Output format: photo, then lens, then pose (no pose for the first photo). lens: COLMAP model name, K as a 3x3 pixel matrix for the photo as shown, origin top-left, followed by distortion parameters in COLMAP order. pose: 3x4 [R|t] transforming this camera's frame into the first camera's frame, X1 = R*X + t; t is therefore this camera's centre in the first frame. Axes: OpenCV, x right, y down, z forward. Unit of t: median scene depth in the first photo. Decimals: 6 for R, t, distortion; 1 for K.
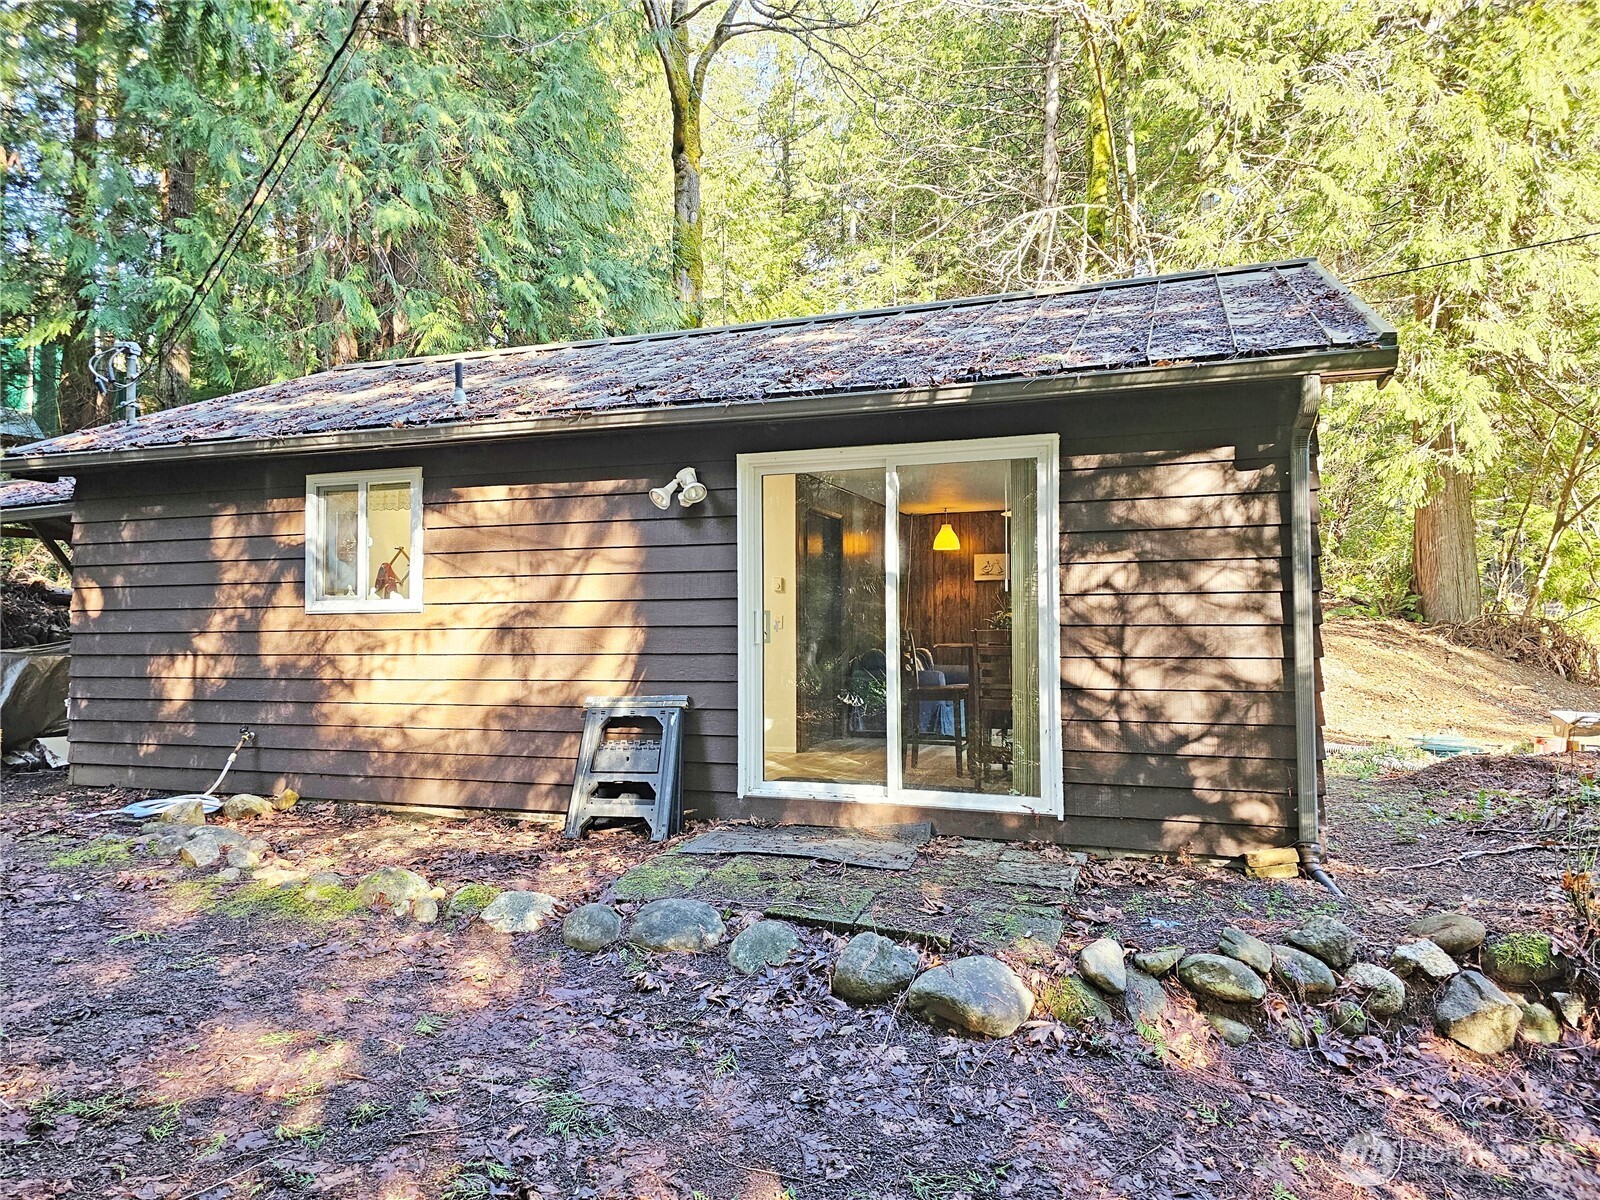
lens RADIAL K [[1059.8, 0, 801.2], [0, 1059.8, 593.5], [0, 0, 1]] dist [0.036879, -0.040762]
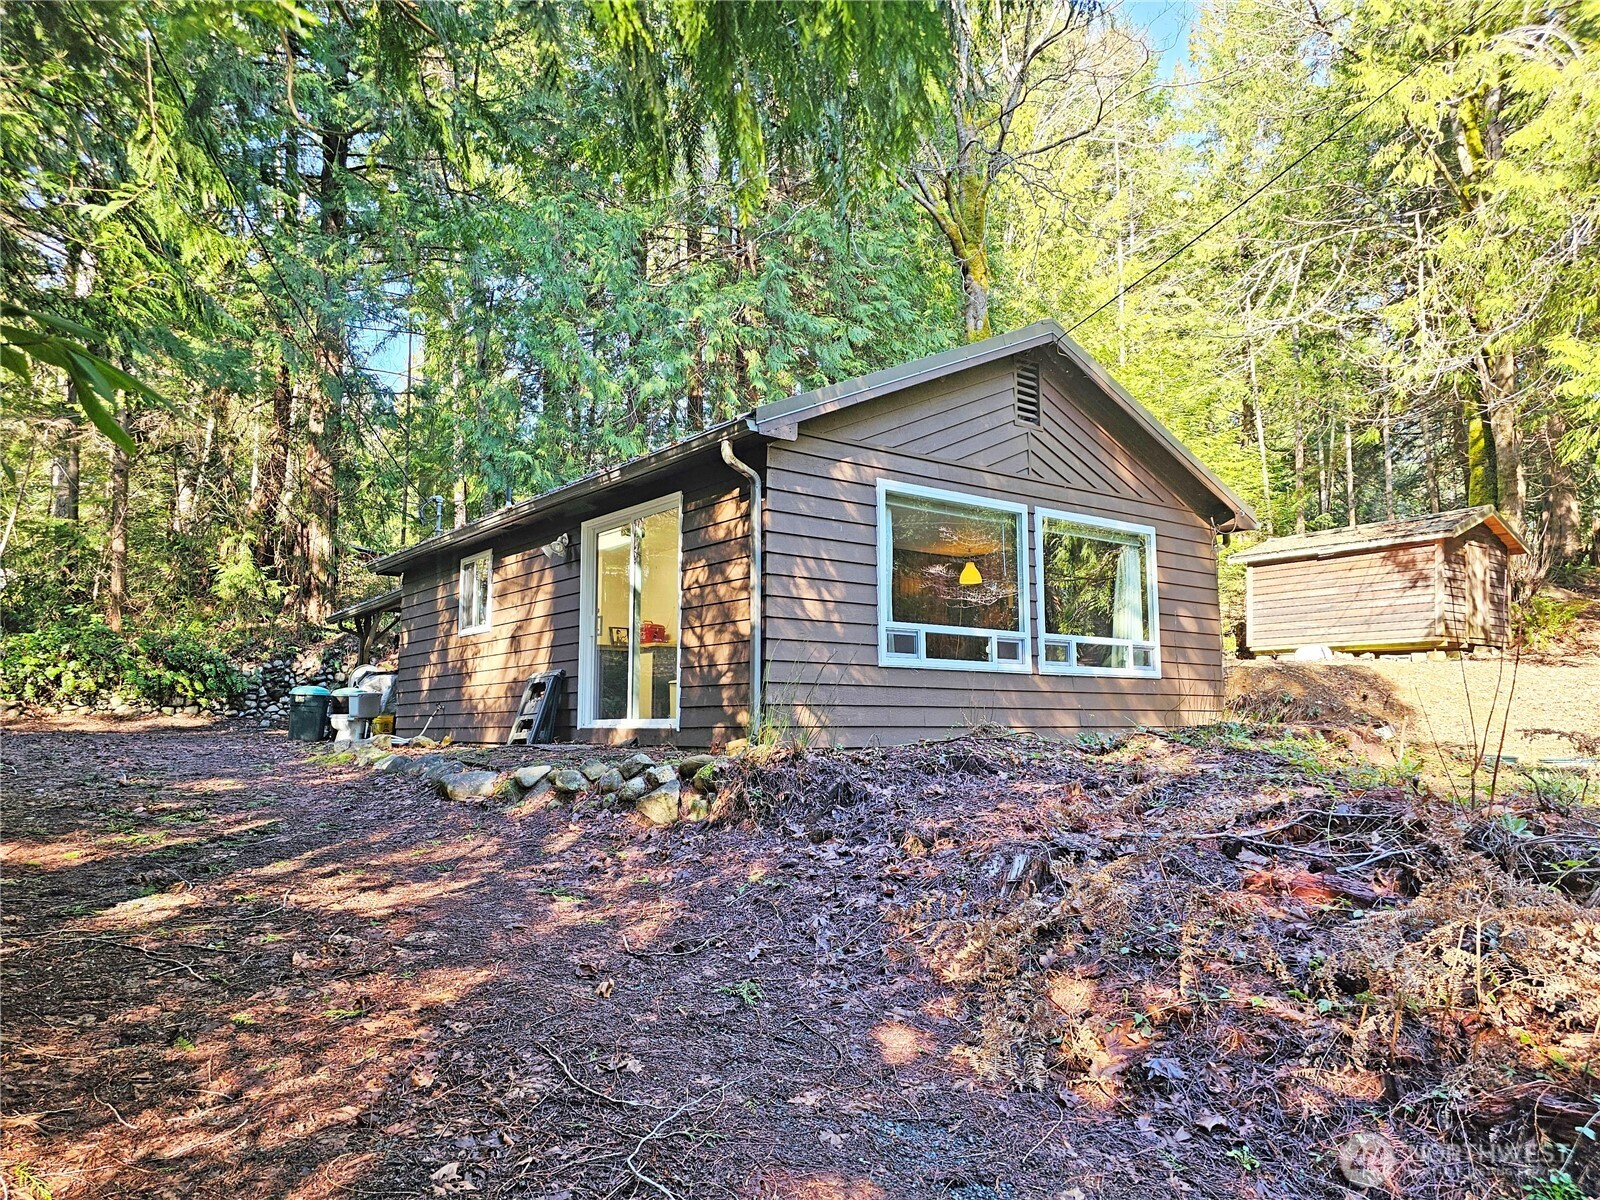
lens RADIAL K [[1059.8, 0, 798.0], [0, 1059.8, 597.1], [0, 0, 1]] dist [0.036879, -0.040762]
pose [[0.849568, -0.061799, -0.523847, 1.237222], [0.017648, 0.995887, -0.088864, 0.157957], [0.527184, 0.066251, 0.847165, -0.263589]]
